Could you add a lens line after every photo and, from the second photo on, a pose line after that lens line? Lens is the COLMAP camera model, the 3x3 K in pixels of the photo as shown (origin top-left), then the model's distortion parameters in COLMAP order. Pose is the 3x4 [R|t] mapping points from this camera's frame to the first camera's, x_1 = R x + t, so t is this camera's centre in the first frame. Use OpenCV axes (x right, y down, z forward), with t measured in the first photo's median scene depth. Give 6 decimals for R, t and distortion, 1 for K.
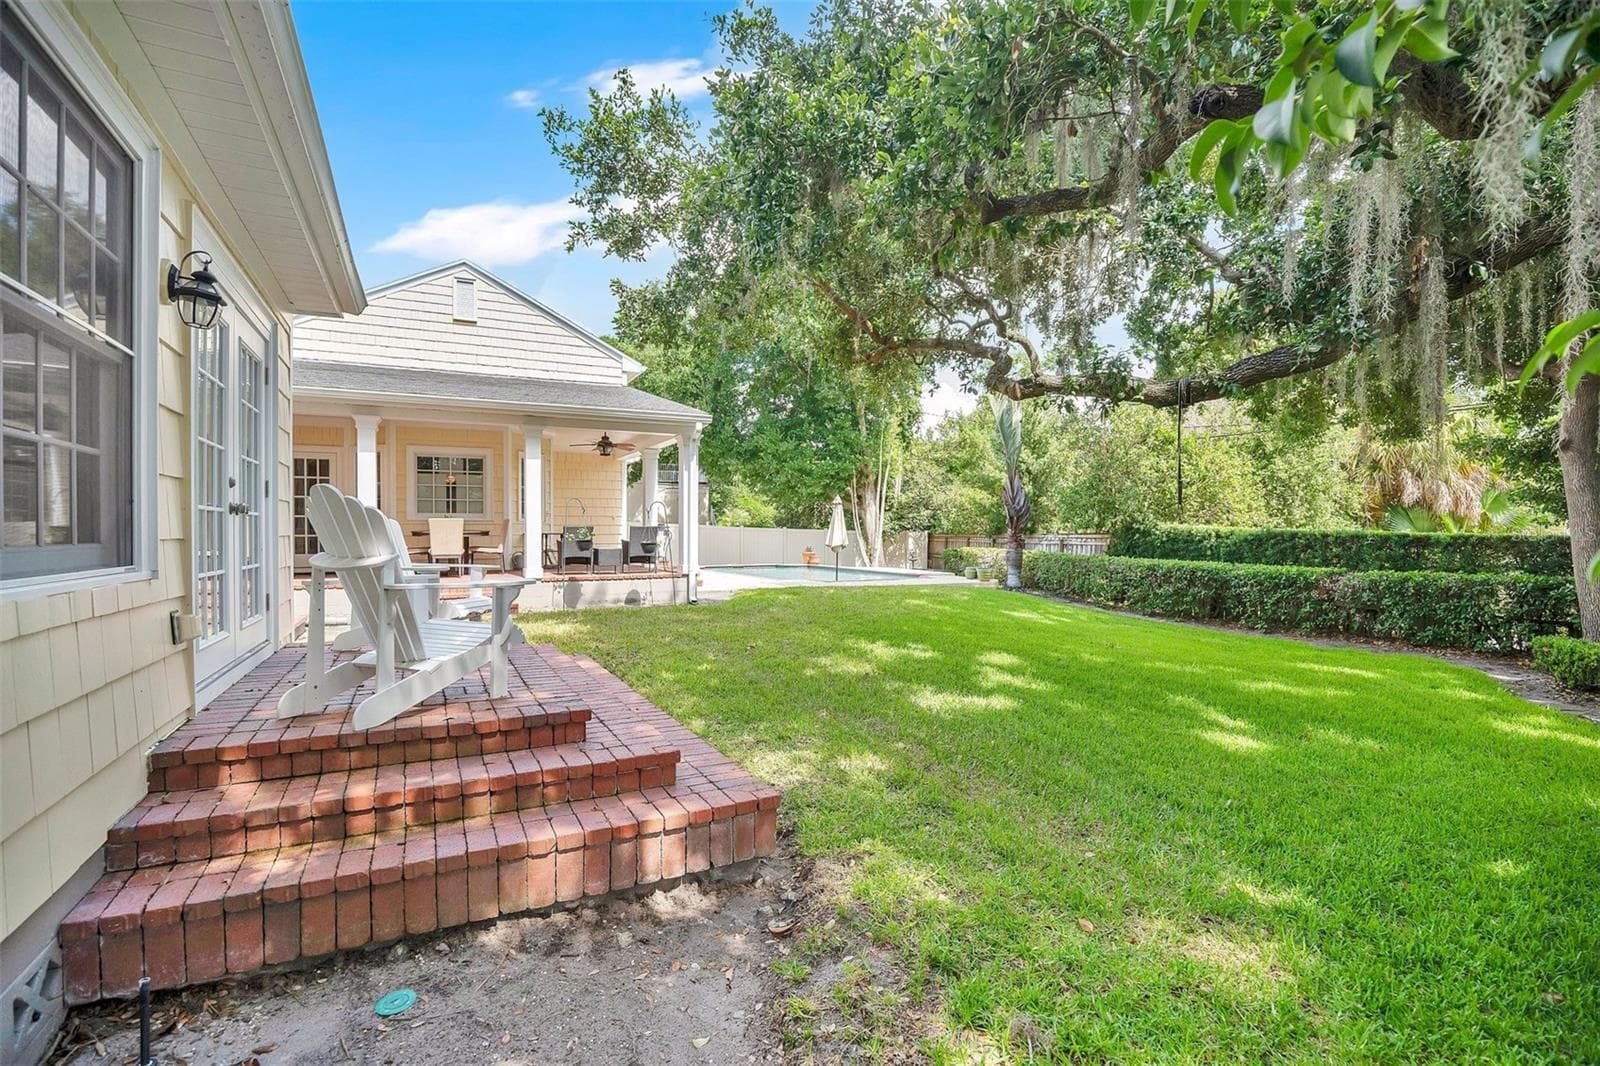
lens RADIAL K [[719.5, 0, 762.6], [0, 719.5, 546.2], [0, 0, 1]] dist [-0.008662, 0.000506]
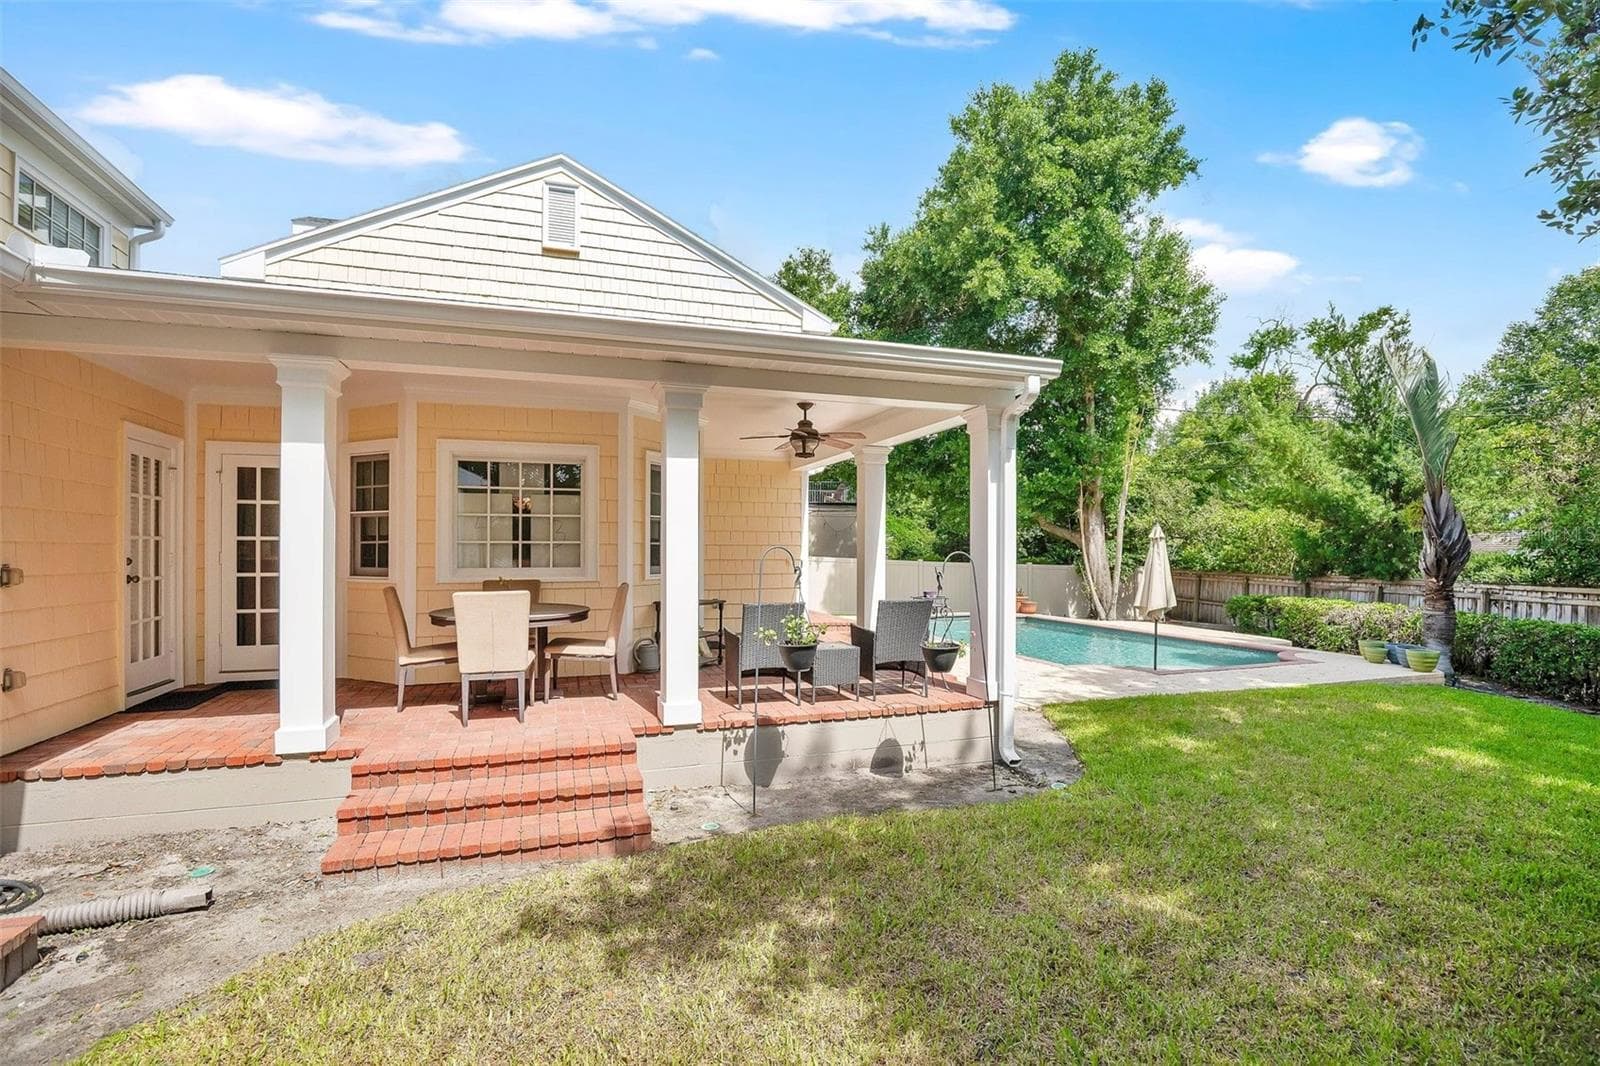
lens RADIAL K [[719.5, 0, 800.3], [0, 719.5, 538.8], [0, 0, 1]] dist [-0.008662, 0.000506]
pose [[0.995104, -0.004730, -0.098724, -0.170147], [0.000918, 0.999254, -0.038619, -0.045070], [0.098833, 0.038339, 0.994365, 0.474569]]
